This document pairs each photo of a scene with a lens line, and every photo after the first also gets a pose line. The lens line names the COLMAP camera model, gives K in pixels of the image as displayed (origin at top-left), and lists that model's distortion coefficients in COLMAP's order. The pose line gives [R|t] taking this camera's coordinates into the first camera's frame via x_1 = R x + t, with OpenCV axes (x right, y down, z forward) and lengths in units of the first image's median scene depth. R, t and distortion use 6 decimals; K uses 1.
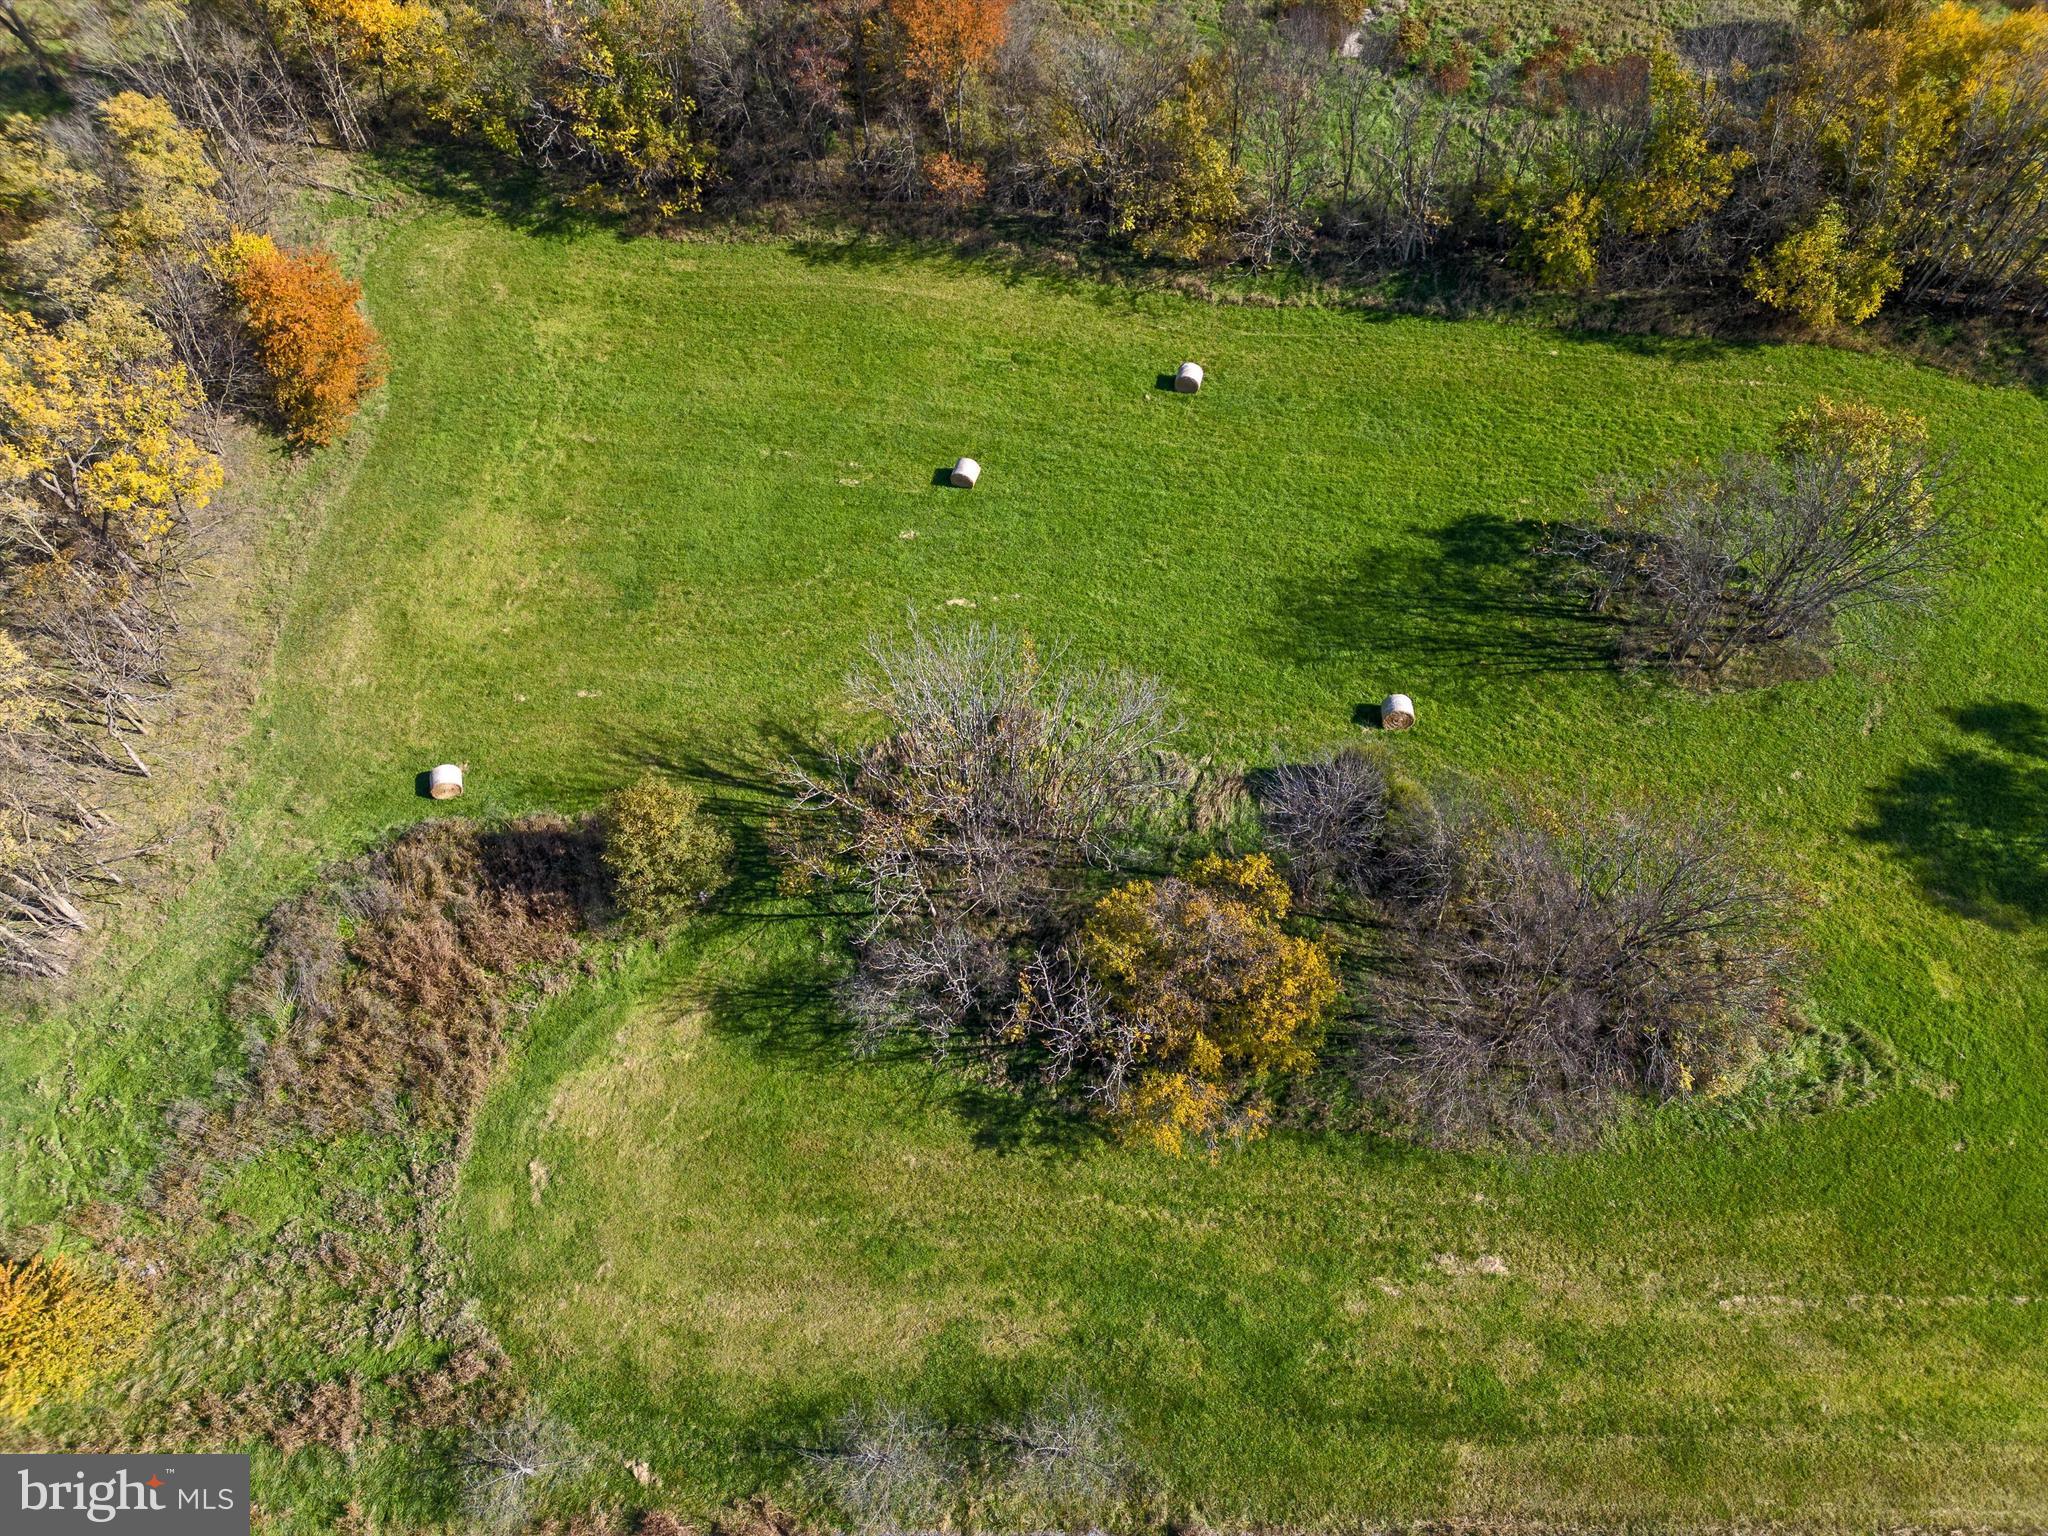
lens RADIAL K [[1427.7, 0, 1024.0], [0, 1427.7, 768.0], [0, 0, 1]] dist [0.066904, -0.057157]
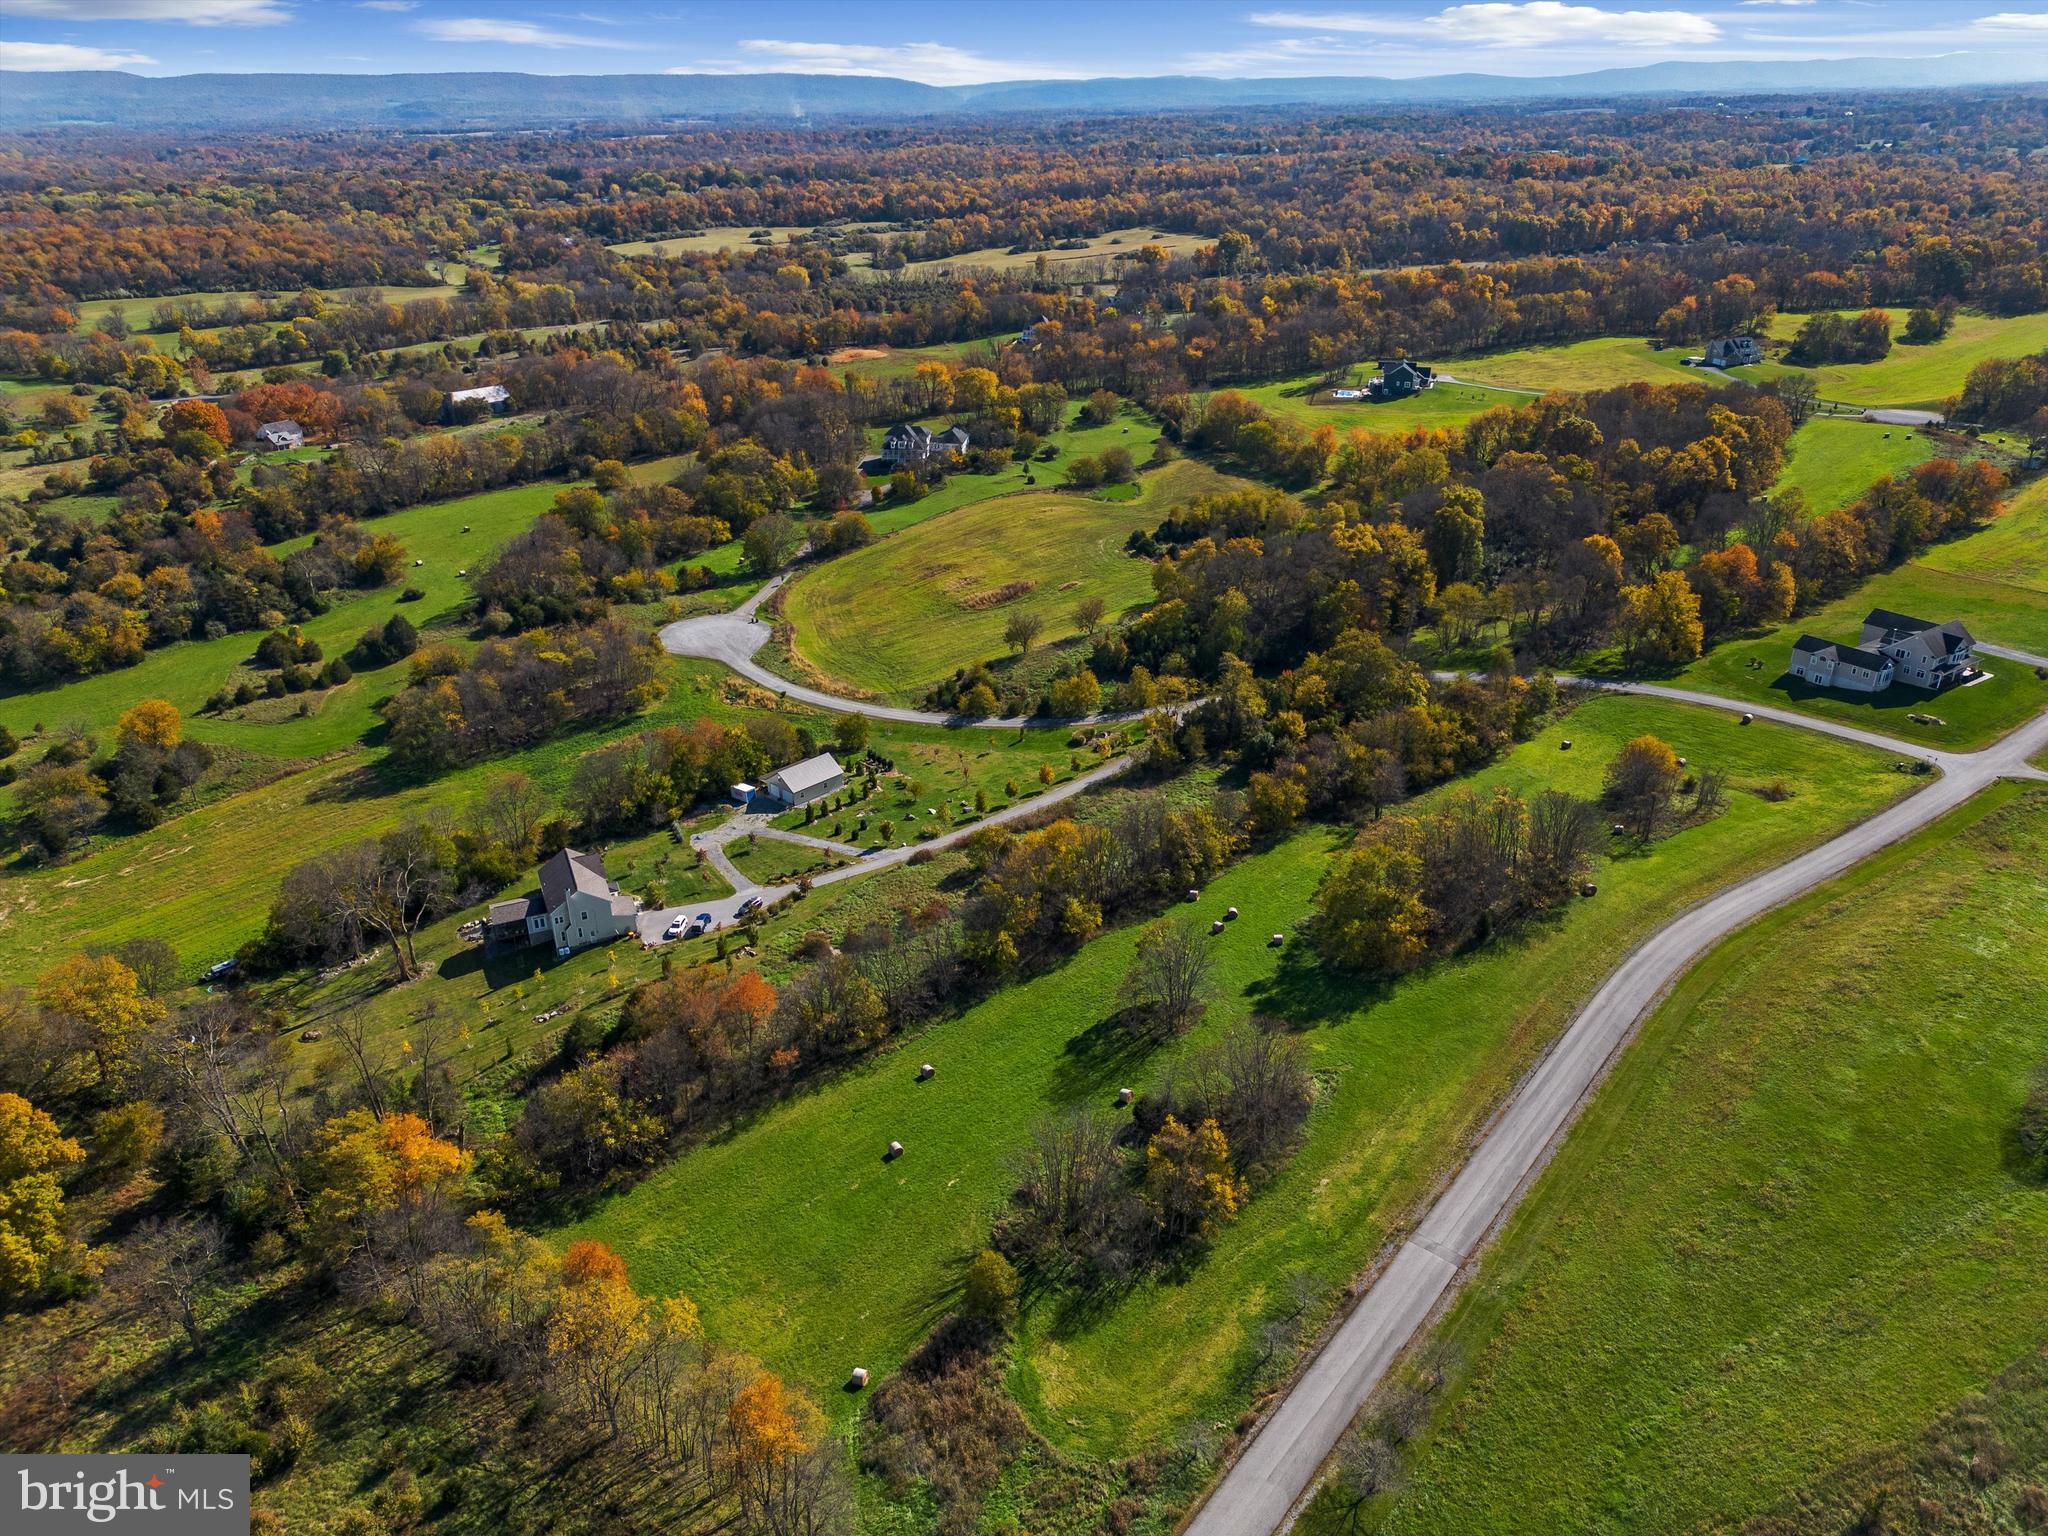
lens RADIAL K [[1427.7, 0, 1024.0], [0, 1427.7, 768.0], [0, 0, 1]] dist [0.066904, -0.057157]
pose [[0.624086, -0.327294, 0.709503, -1.401356], [0.690217, 0.656522, -0.304268, 0.217758], [-0.366220, 0.679601, 0.635631, -0.867470]]
